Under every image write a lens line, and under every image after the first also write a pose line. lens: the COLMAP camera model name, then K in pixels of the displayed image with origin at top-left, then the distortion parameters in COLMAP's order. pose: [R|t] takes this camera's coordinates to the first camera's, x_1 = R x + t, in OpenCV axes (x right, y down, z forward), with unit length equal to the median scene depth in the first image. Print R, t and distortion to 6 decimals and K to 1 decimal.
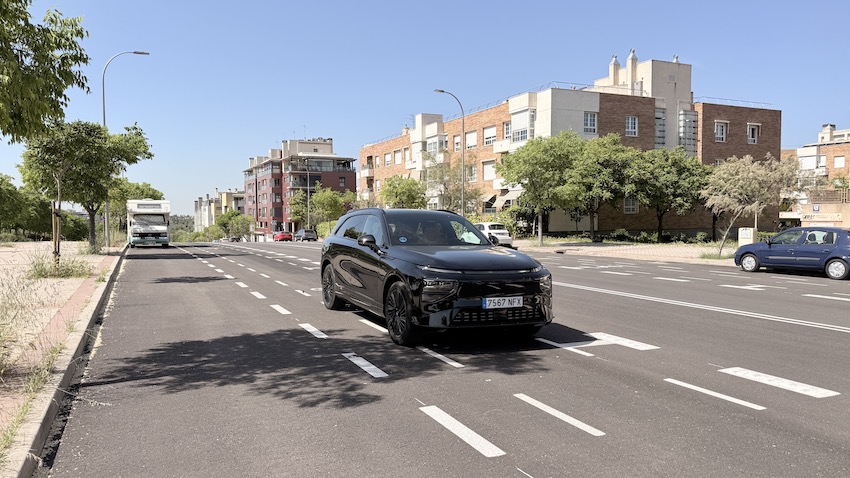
lens RADIAL K [[621.5, 0, 422.1], [0, 621.5, 240.7], [0, 0, 1]] dist [0.049739, -0.012395]
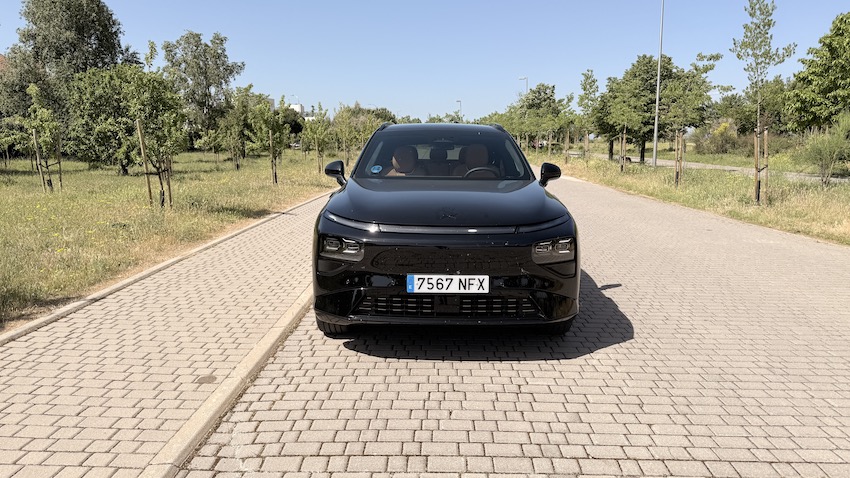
lens RADIAL K [[621.5, 0, 422.8], [0, 621.5, 243.4], [0, 0, 1]] dist [0.049739, -0.012395]
pose [[0.894762, 0.064022, -0.441931, 0.352381], [-0.008928, 0.992036, 0.125640, -0.007927], [0.446455, -0.108472, 0.888207, 0.486472]]
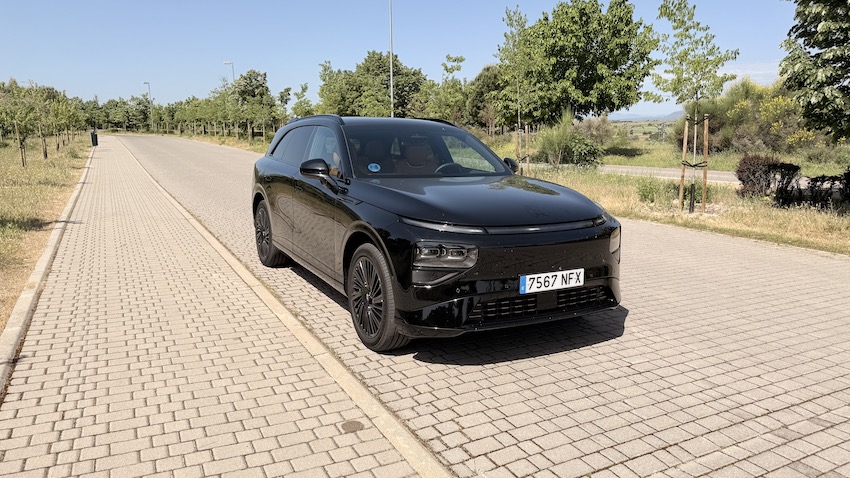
lens RADIAL K [[621.5, 0, 425.0], [0, 621.5, 235.5], [0, 0, 1]] dist [0.049739, -0.012395]
pose [[0.997910, -0.011107, 0.063652, -0.023583], [0.002657, 0.991336, 0.131327, -0.017817], [-0.064559, -0.130883, 0.989294, 0.439085]]
